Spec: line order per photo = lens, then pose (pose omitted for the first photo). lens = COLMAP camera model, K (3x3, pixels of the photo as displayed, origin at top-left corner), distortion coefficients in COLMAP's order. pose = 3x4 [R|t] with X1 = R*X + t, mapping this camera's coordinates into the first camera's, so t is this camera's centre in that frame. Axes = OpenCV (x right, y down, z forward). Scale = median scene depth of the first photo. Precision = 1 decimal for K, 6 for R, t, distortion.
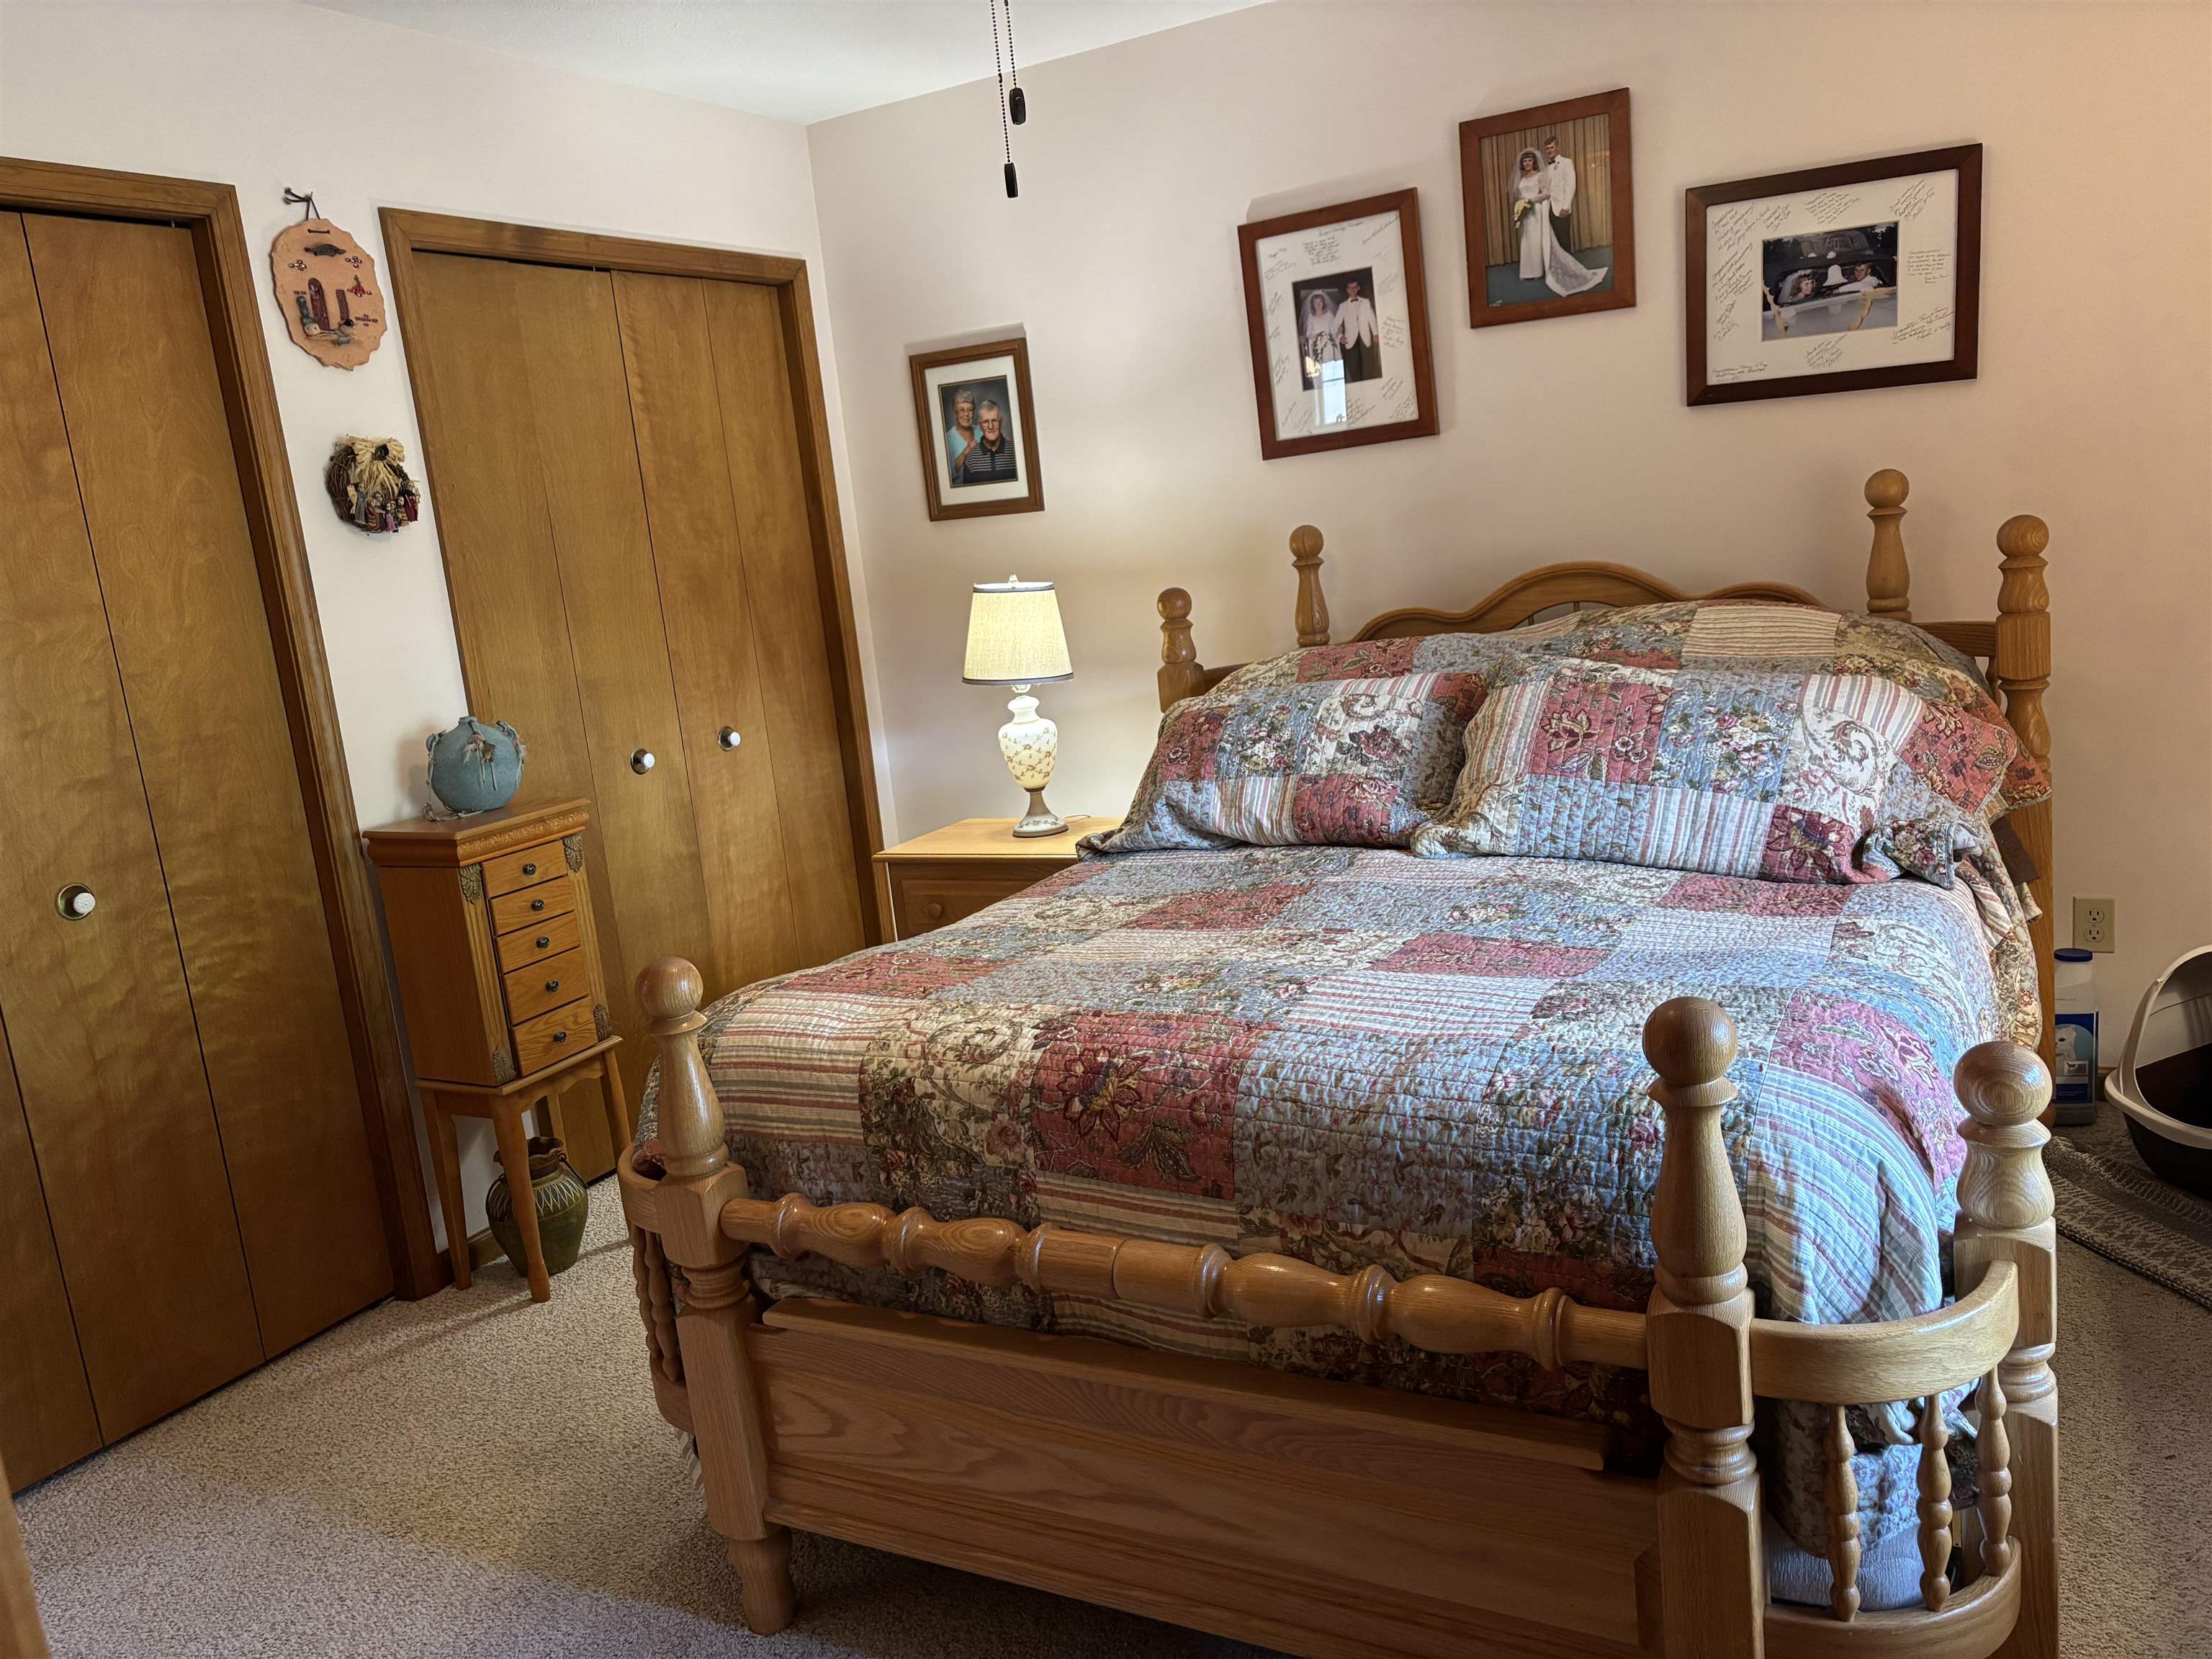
lens RADIAL K [[1670.7, 0, 1090.1], [0, 1670.7, 831.9], [0, 0, 1]] dist [0.050019, -0.051495]
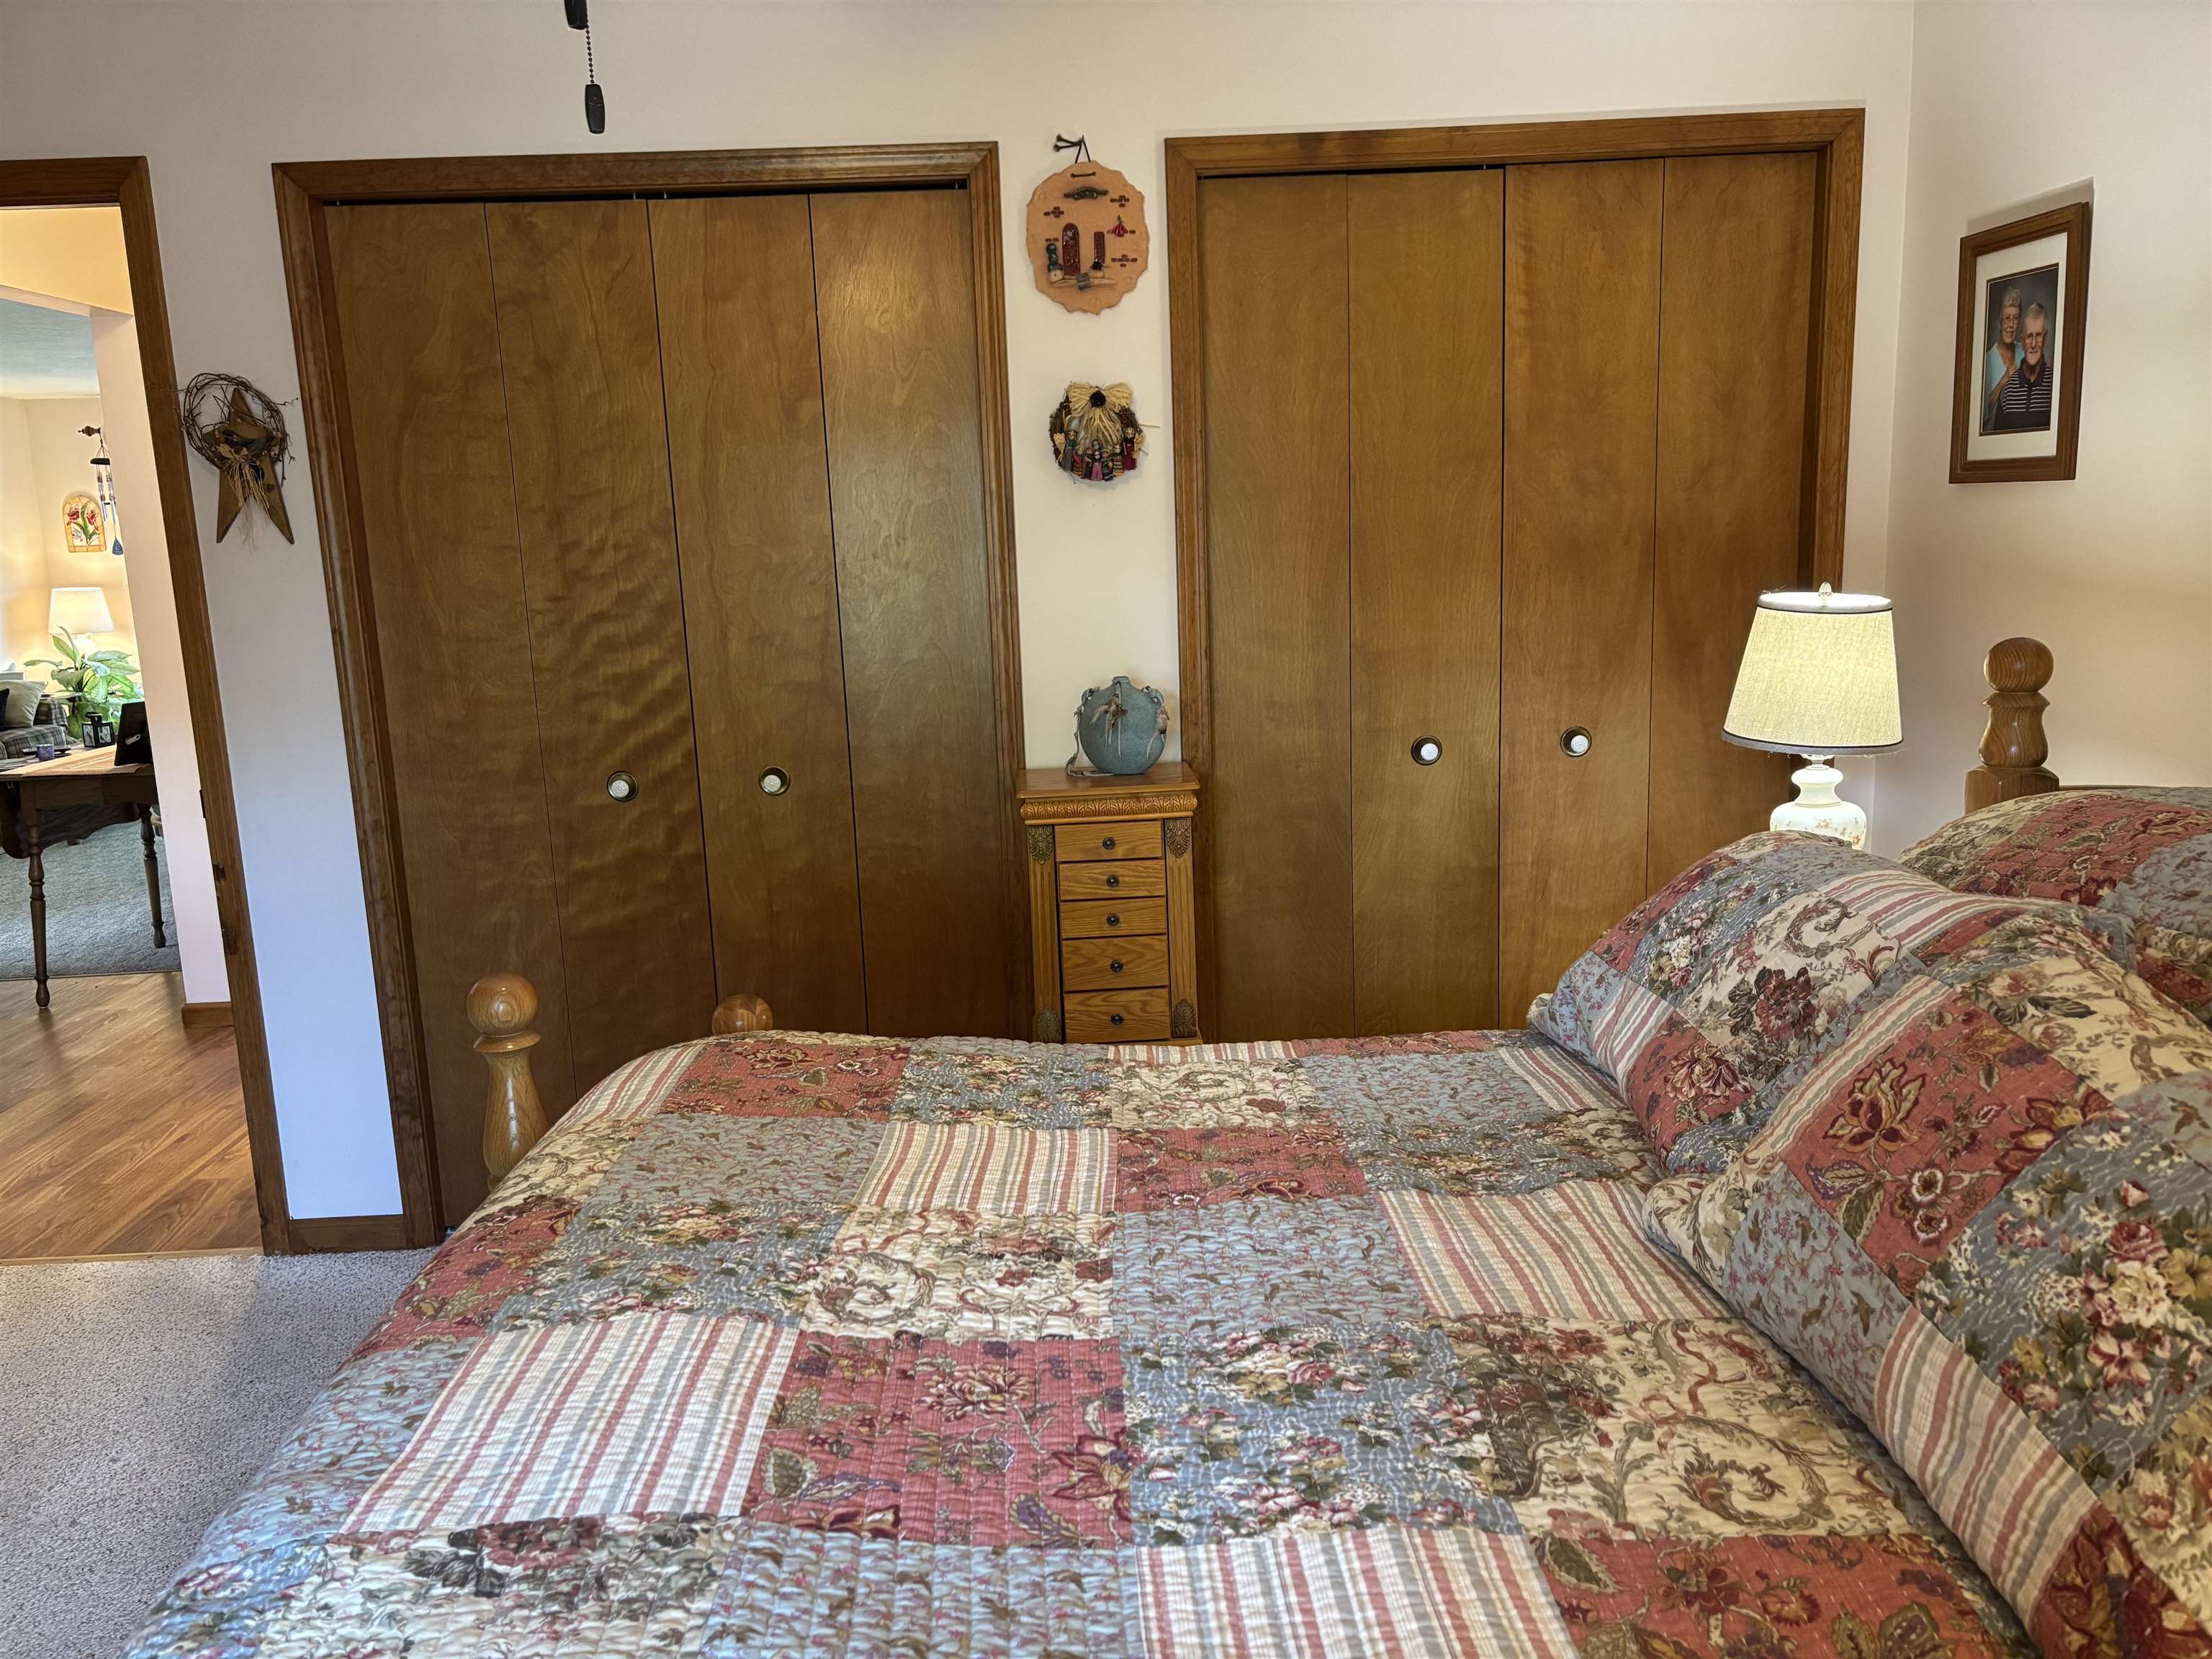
lens RADIAL K [[1670.7, 0, 1109.8], [0, 1670.7, 827.7], [0, 0, 1]] dist [0.050019, -0.051495]
pose [[0.514170, 0.235150, -0.824823, 0.422153], [-0.172593, 0.970377, 0.169056, -0.137947], [0.840143, 0.055435, 0.539524, 0.453414]]
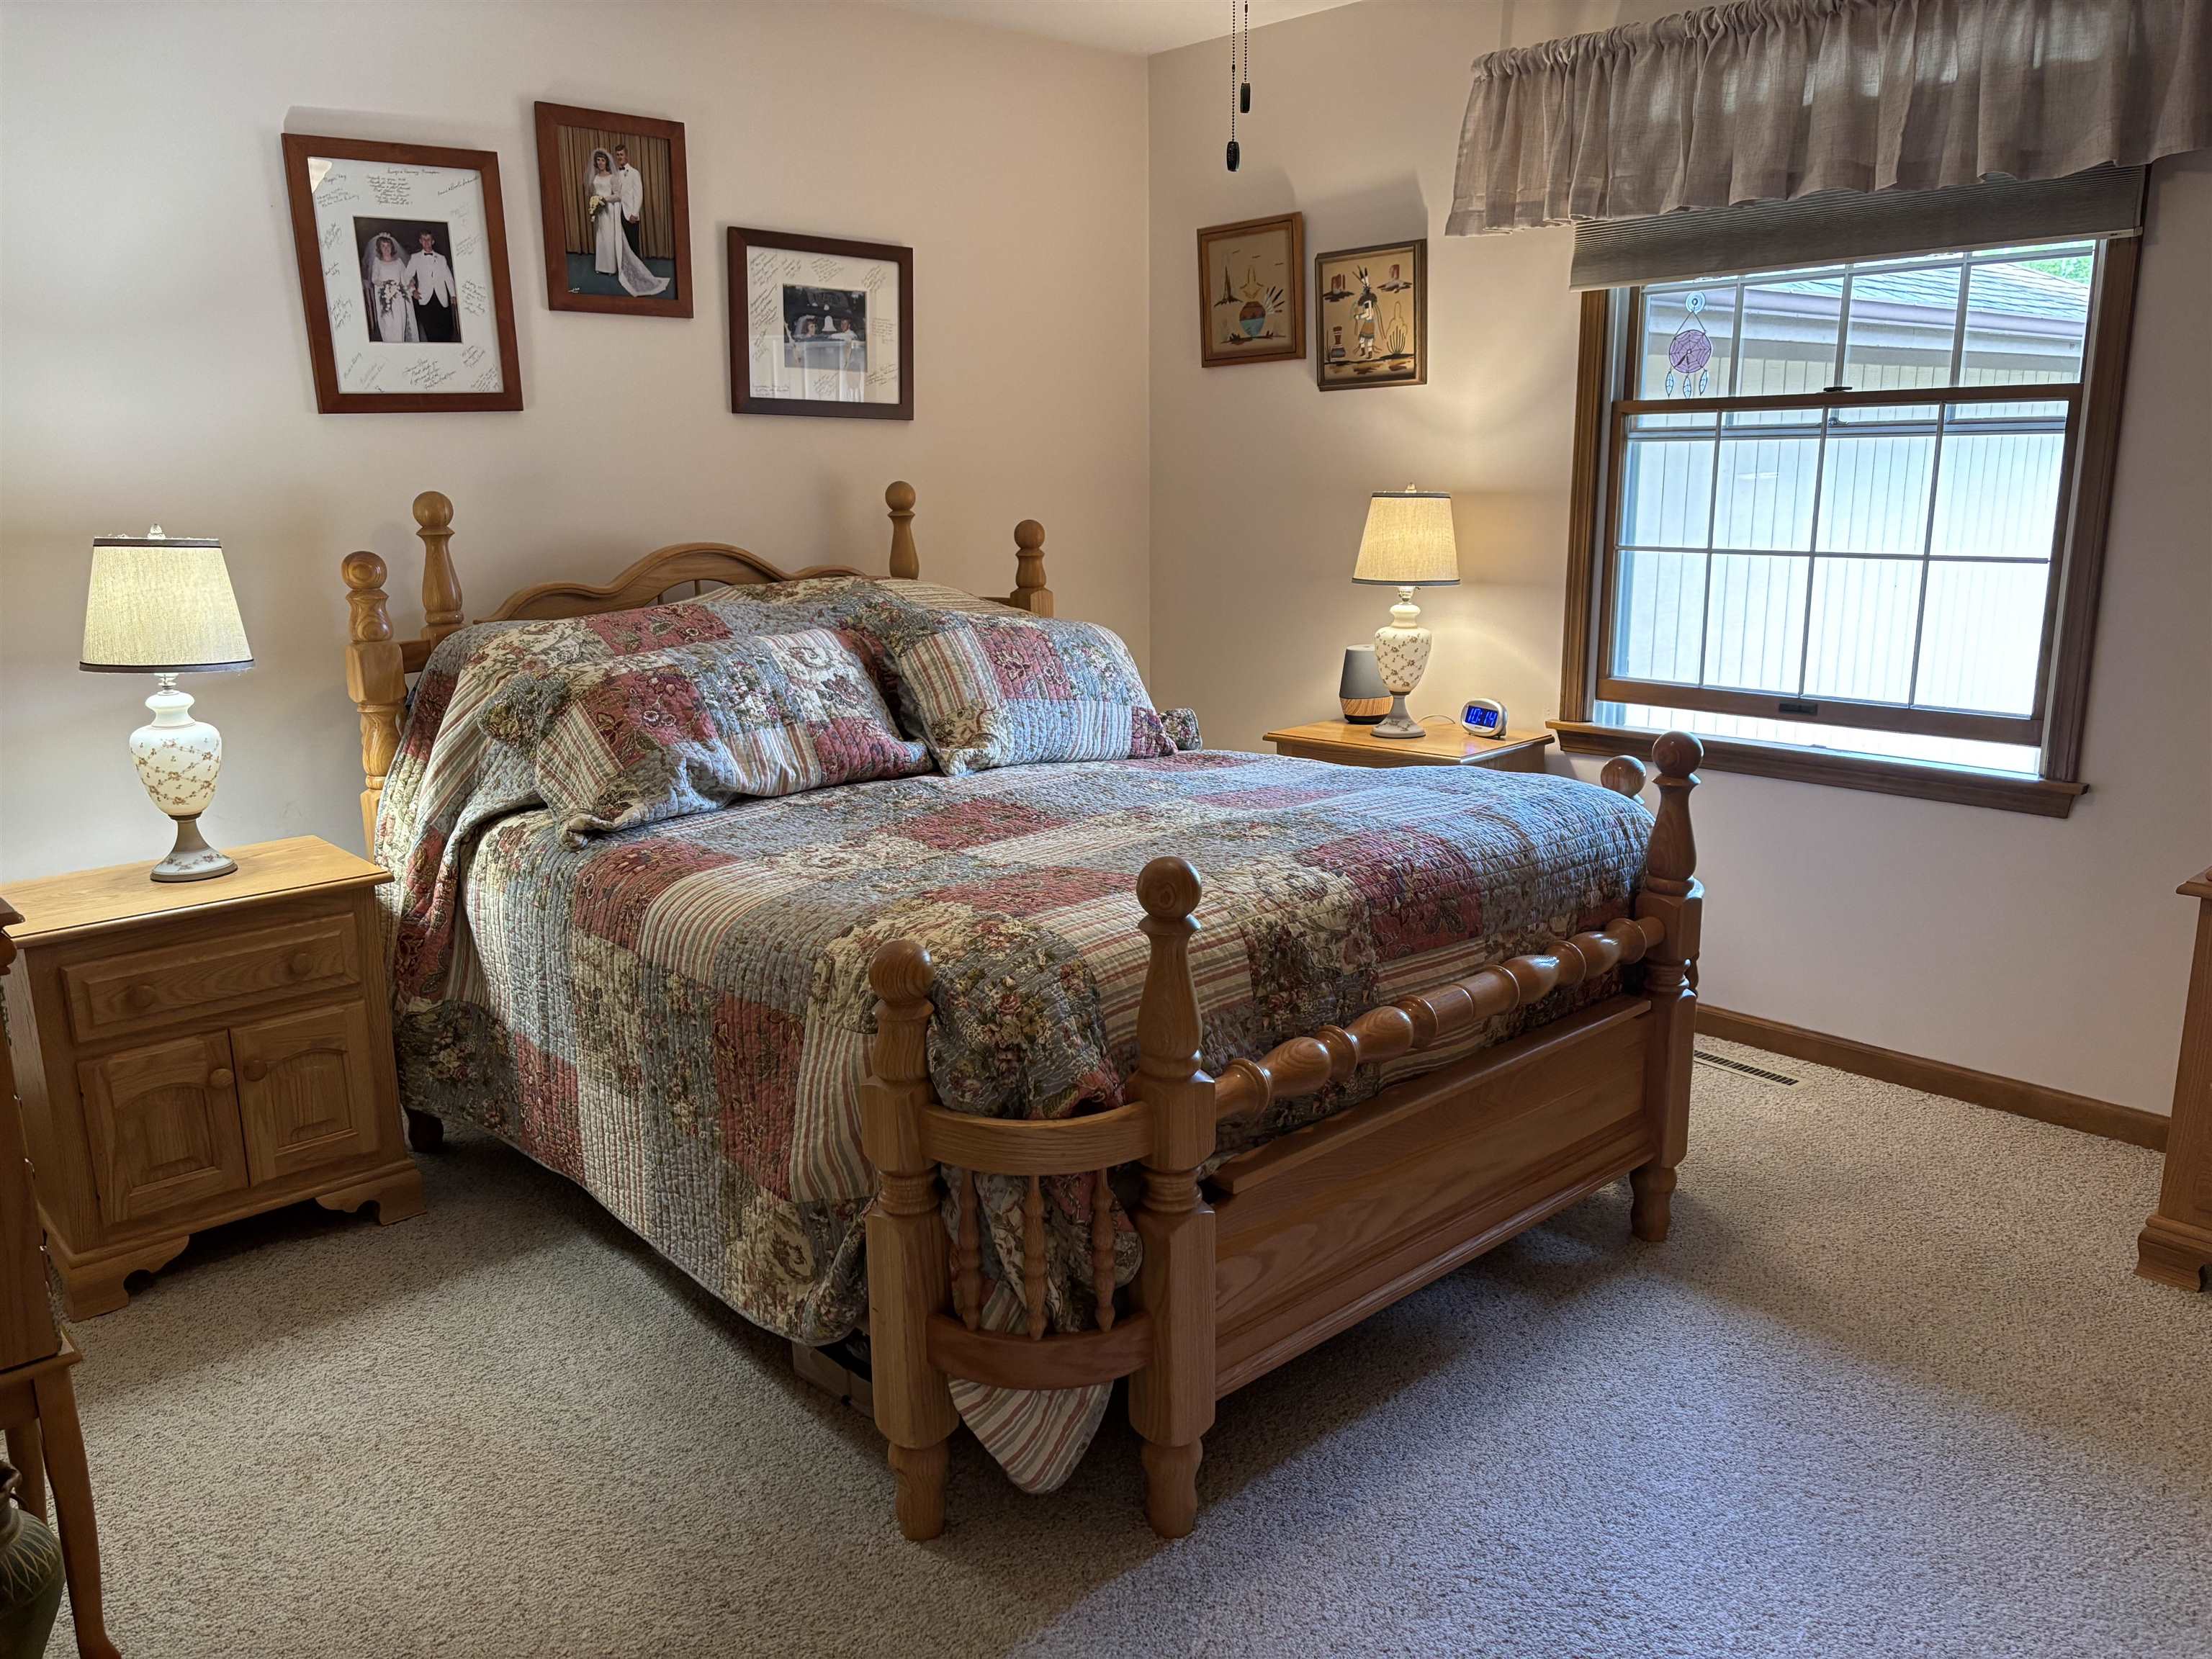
lens RADIAL K [[1670.7, 0, 1103.2], [0, 1670.7, 842.3], [0, 0, 1]] dist [0.050019, -0.051495]
pose [[0.331946, -0.120335, 0.935592, -0.693745], [0.155106, 0.985293, 0.071696, -0.005672], [-0.930459, 0.121317, 0.345728, 0.408547]]
